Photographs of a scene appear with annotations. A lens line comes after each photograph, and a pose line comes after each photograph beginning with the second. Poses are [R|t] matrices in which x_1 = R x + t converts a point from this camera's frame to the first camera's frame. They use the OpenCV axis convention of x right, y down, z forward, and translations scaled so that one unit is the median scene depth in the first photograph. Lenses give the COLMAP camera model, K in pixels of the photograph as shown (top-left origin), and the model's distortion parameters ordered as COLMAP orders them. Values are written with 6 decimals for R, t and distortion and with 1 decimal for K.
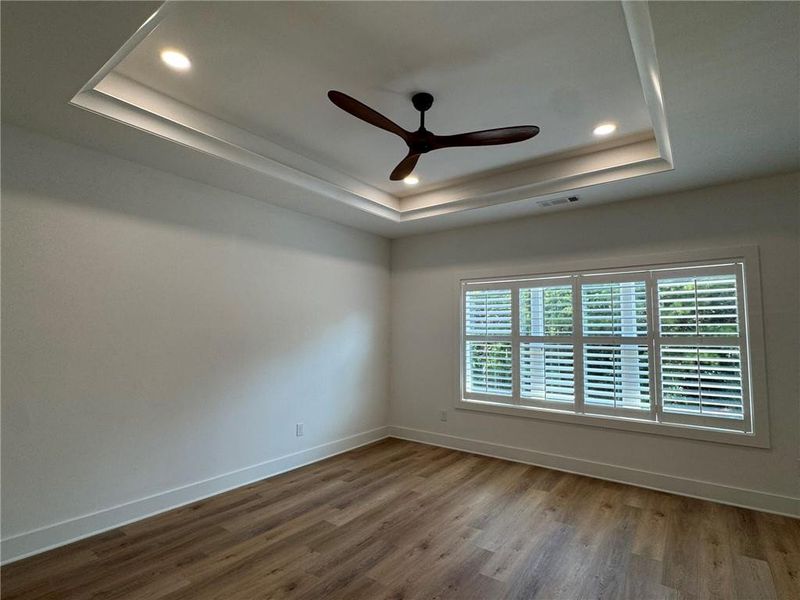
lens RADIAL K [[421.2, 0, 394.5], [0, 421.2, 303.2], [0, 0, 1]] dist [-0.010009, 0.003805]
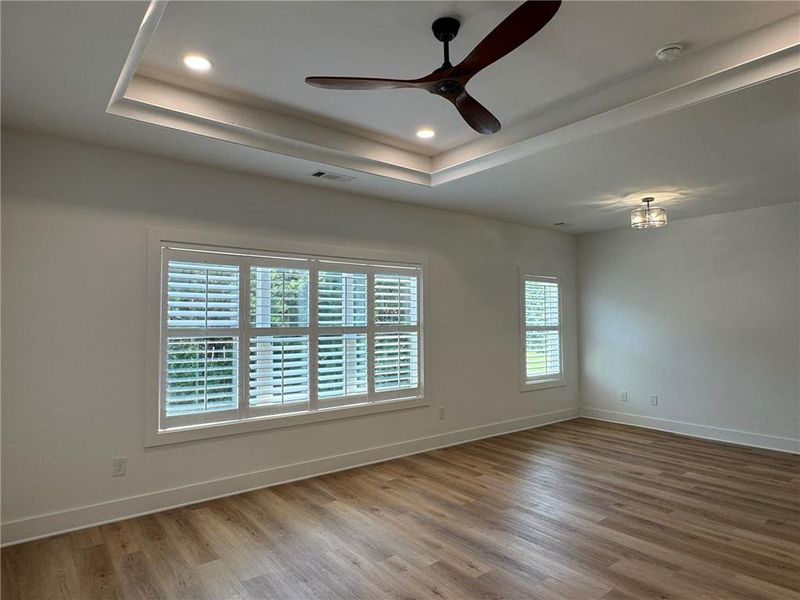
lens RADIAL K [[495.9, 0, 395.7], [0, 495.9, 306.8], [0, 0, 1]] dist [0.005403, -0.003070]
pose [[0.228665, 0.022776, 0.973239, -0.608595], [-0.058323, 0.998251, -0.009658, 0.037473], [-0.971757, -0.054554, 0.229593, 0.618619]]
